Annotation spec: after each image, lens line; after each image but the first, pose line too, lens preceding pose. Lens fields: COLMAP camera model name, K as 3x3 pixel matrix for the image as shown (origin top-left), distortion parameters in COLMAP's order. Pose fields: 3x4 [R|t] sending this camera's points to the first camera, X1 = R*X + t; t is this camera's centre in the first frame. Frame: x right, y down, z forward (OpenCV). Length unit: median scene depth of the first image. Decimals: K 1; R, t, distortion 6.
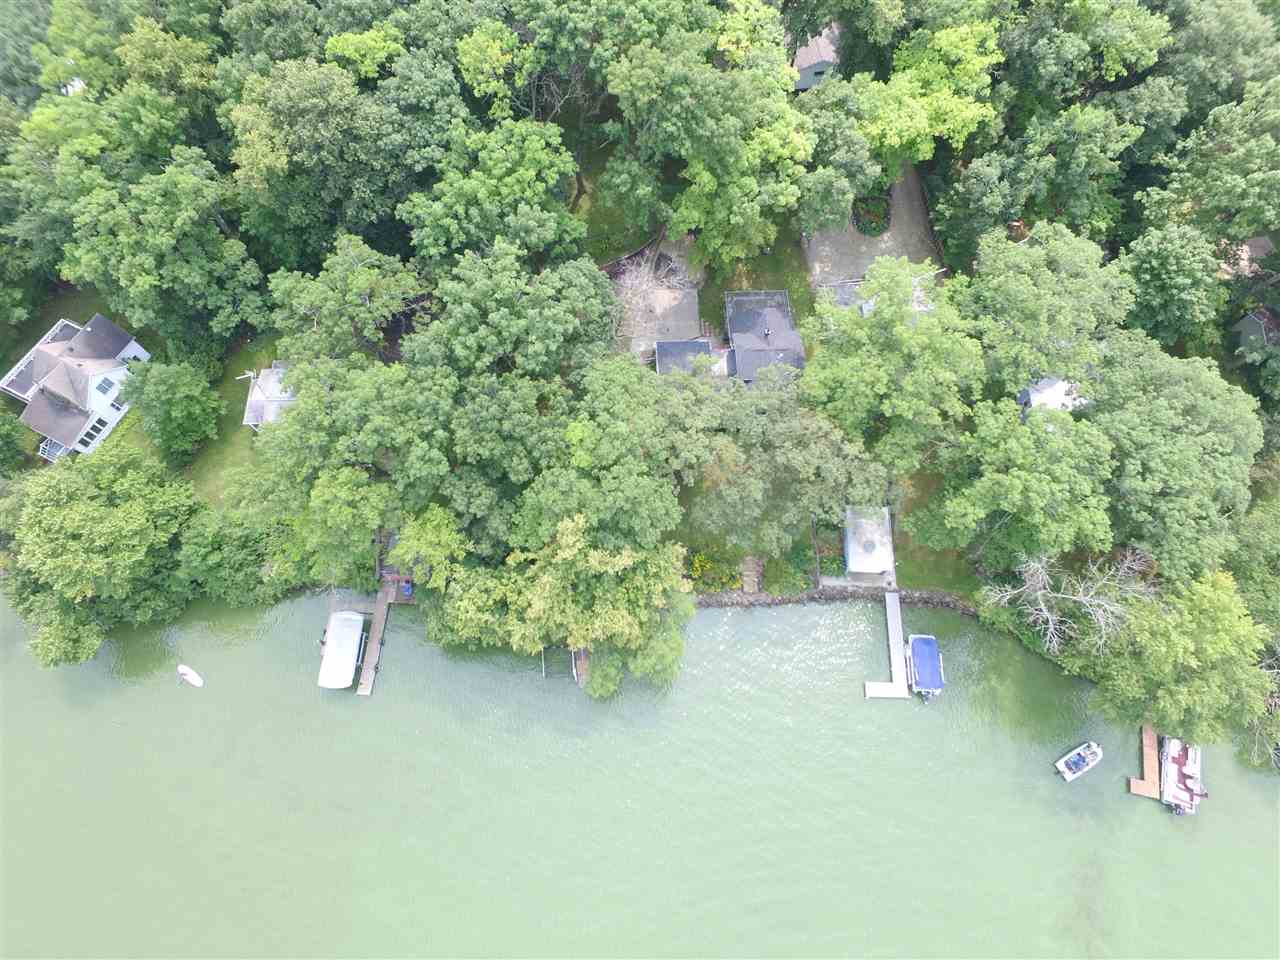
lens RADIAL K [[739.3, 0, 640.0], [0, 739.3, 480.0], [0, 0, 1]] dist [-0.022193, 0.023253]
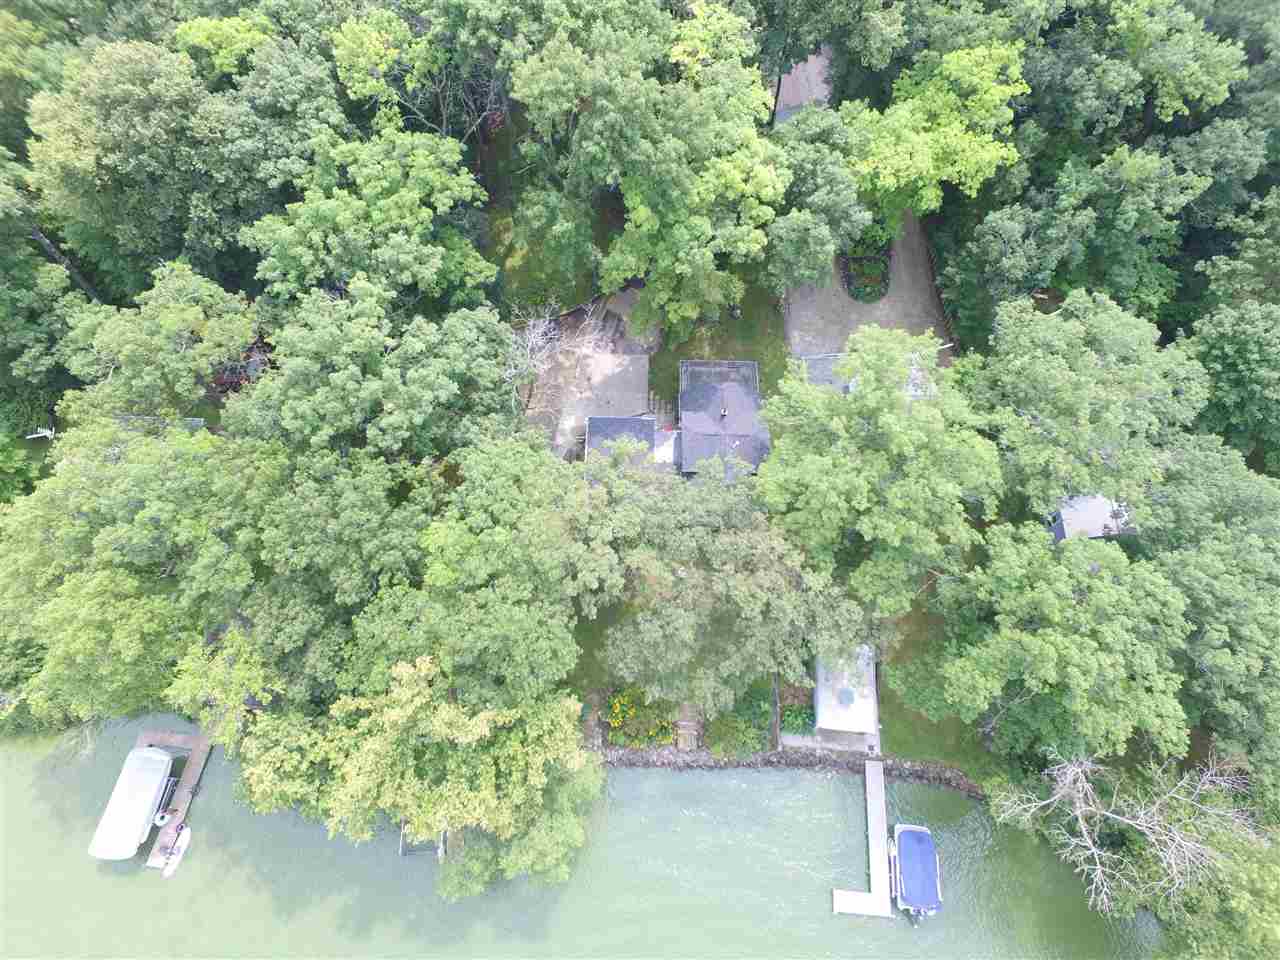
lens RADIAL K [[740.9, 0, 637.7], [0, 740.9, 475.9], [0, 0, 1]] dist [-0.018469, 0.020623]
pose [[0.998385, 0.052872, -0.020778, 0.116440], [-0.054556, 0.994337, -0.091199, -0.064566], [0.015839, 0.092185, 0.995616, 0.252341]]
